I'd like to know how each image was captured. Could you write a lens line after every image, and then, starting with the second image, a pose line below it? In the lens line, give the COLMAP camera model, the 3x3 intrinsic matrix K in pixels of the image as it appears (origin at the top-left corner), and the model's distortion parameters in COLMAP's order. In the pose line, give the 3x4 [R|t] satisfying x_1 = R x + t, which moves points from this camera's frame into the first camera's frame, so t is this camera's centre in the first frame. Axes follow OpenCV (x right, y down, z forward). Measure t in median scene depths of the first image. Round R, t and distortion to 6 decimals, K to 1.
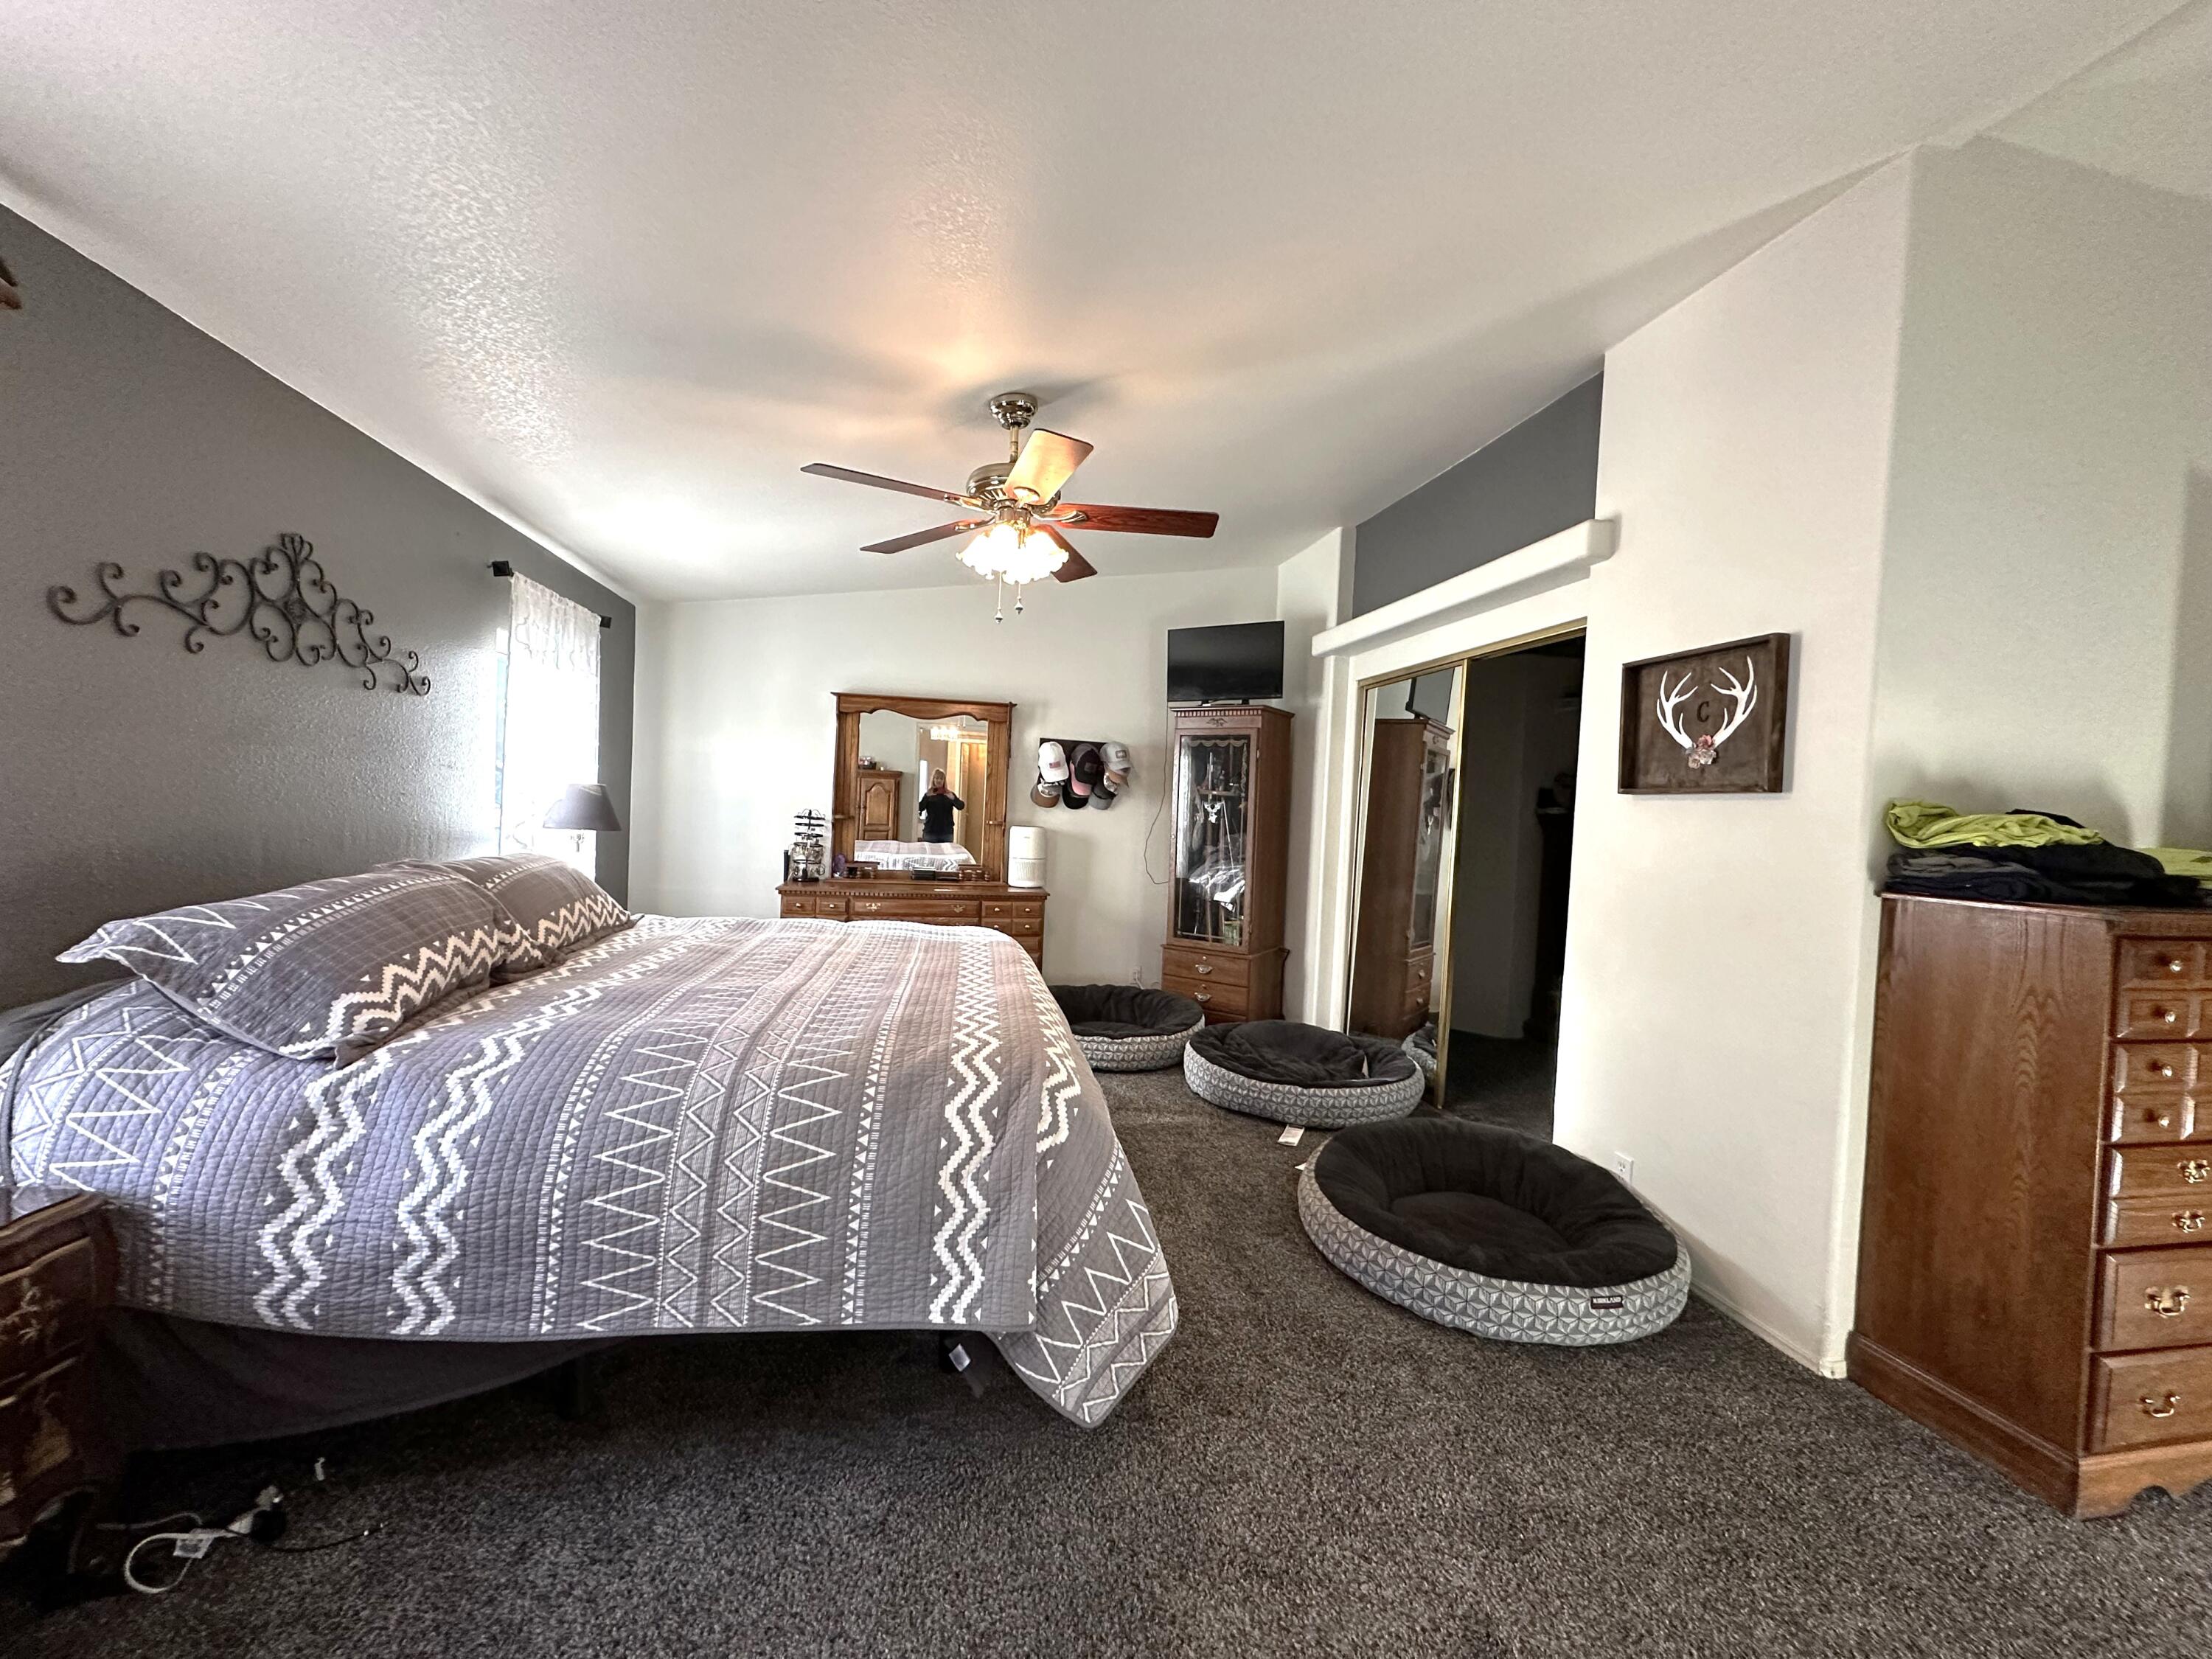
lens RADIAL K [[875.2, 0, 1106.0], [0, 875.2, 829.5], [0, 0, 1]] dist [0.000486, -0.000735]
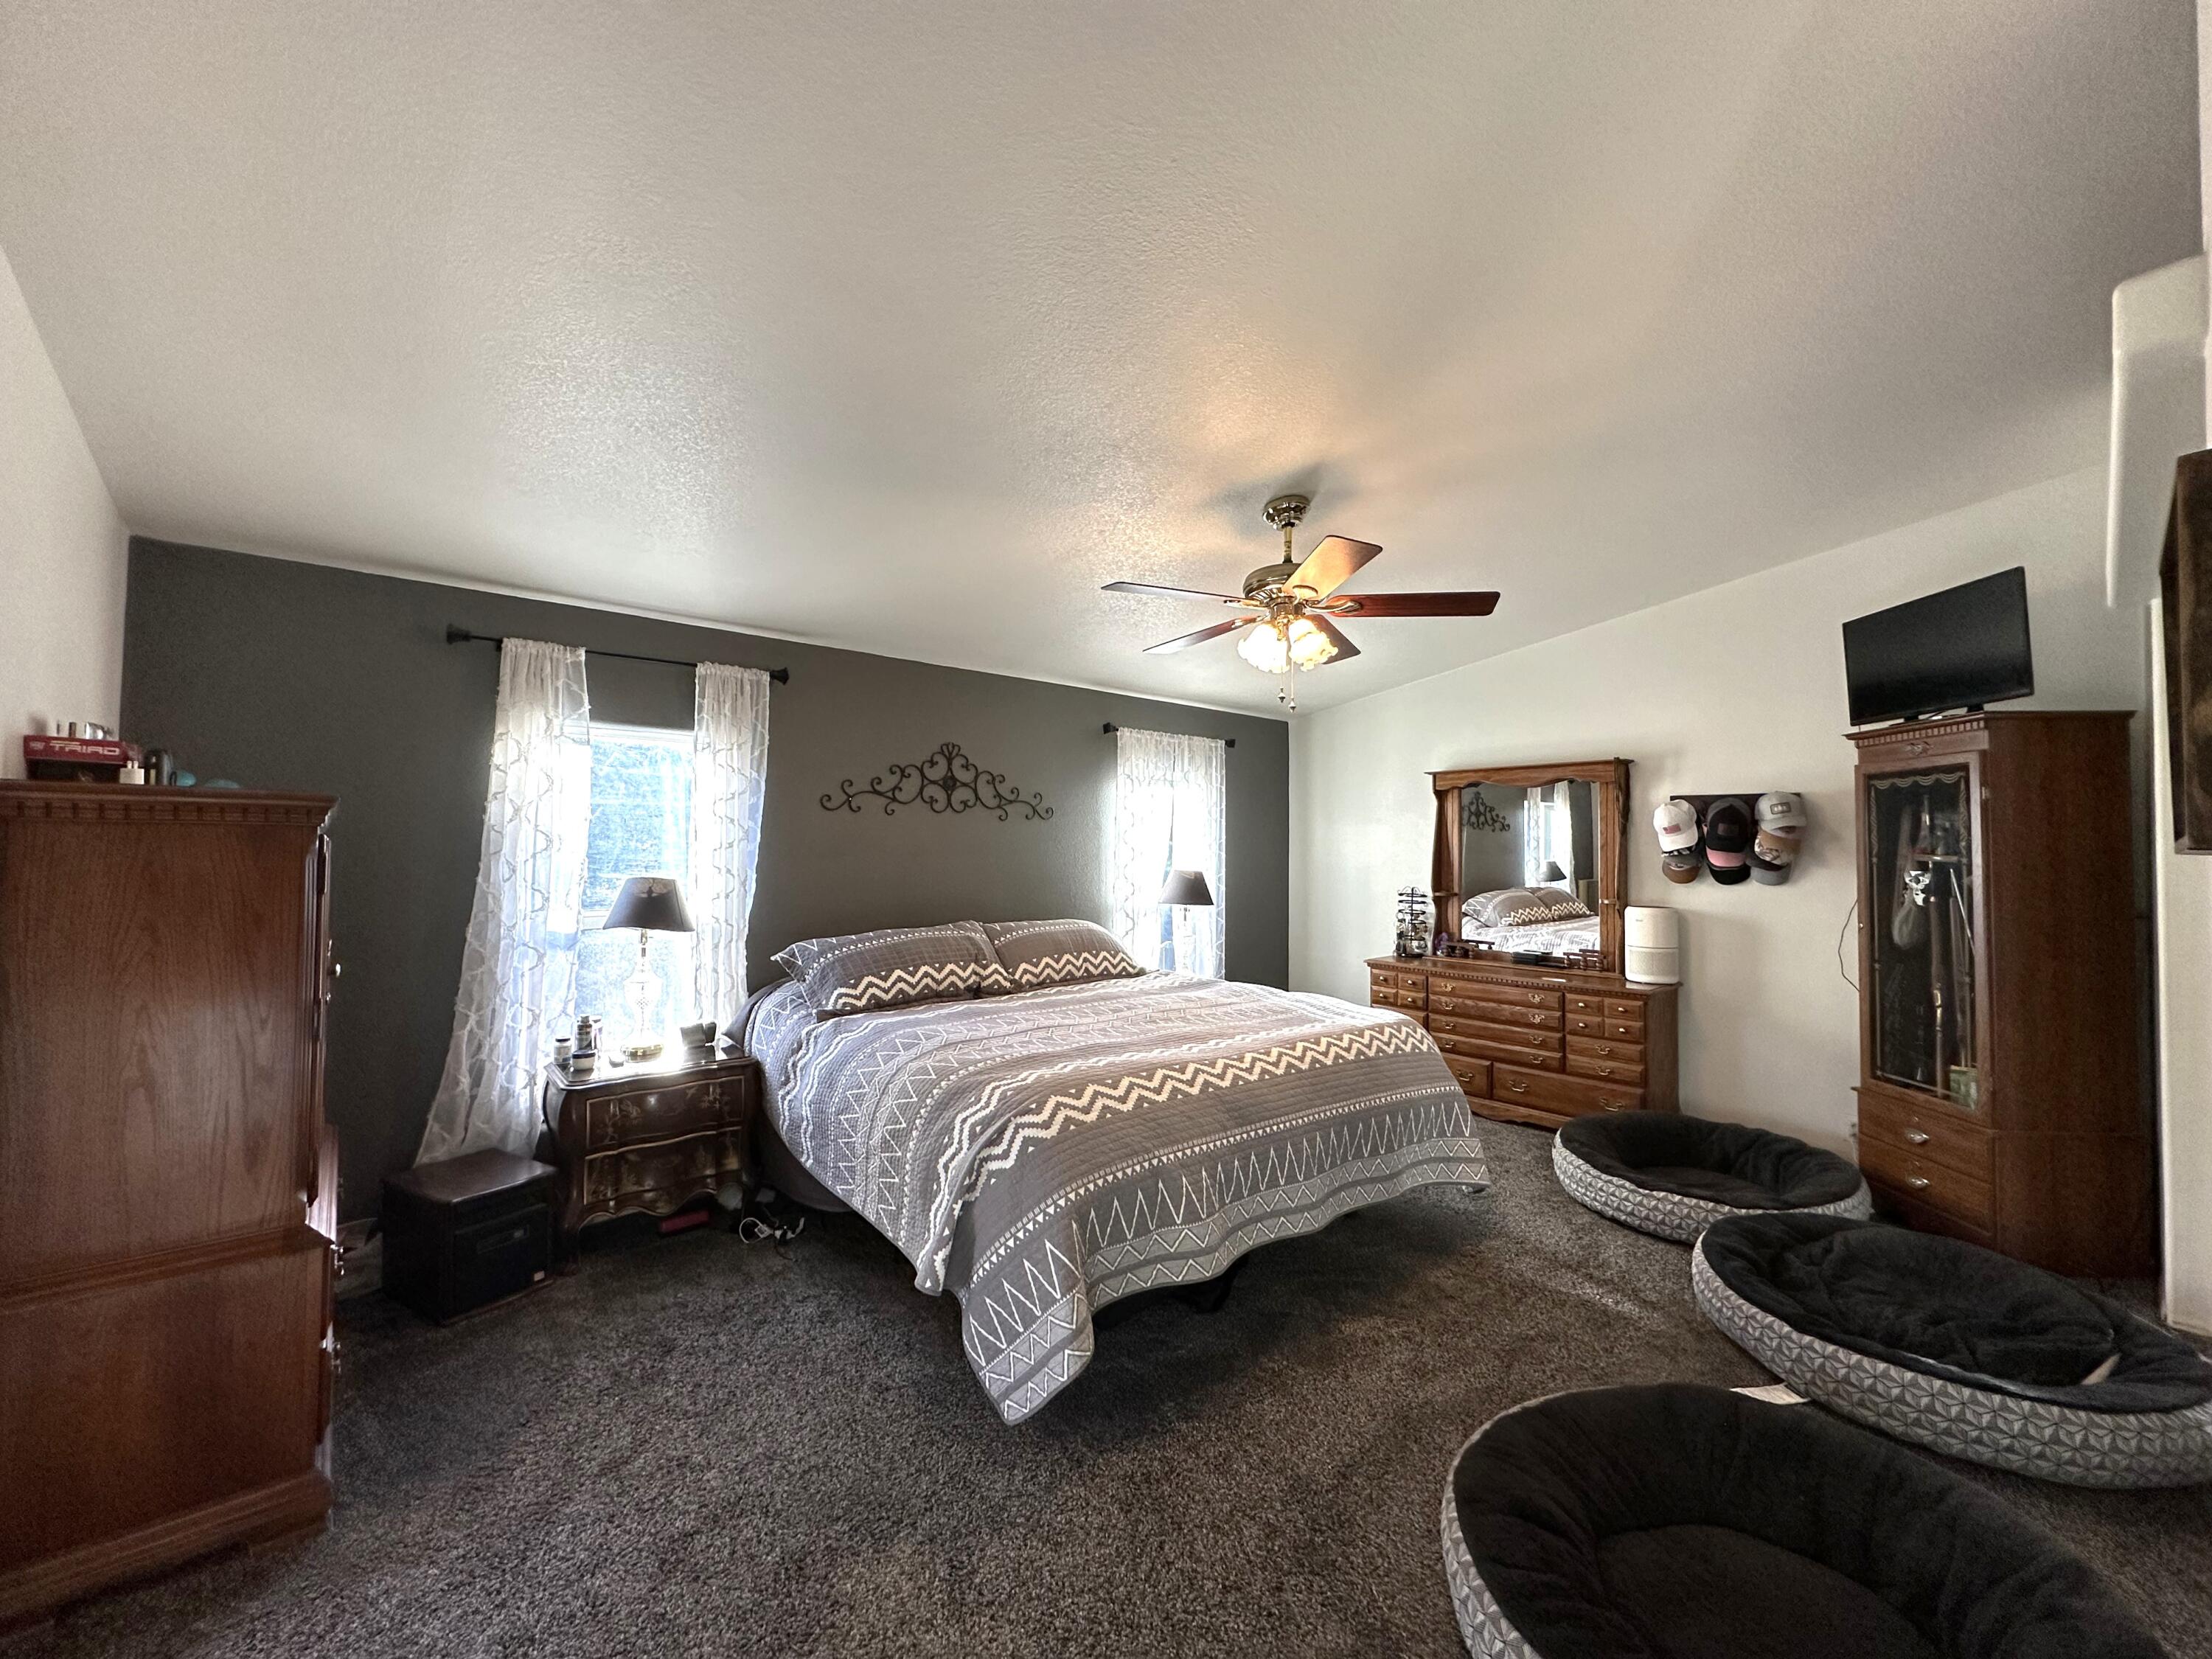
lens RADIAL K [[875.2, 0, 1106.0], [0, 875.2, 829.5], [0, 0, 1]] dist [0.000486, -0.000735]
pose [[0.505498, -0.060942, -0.860673, 0.662663], [-0.010884, 0.996973, -0.076985, -0.012699], [0.862759, 0.048283, 0.503305, 0.291452]]
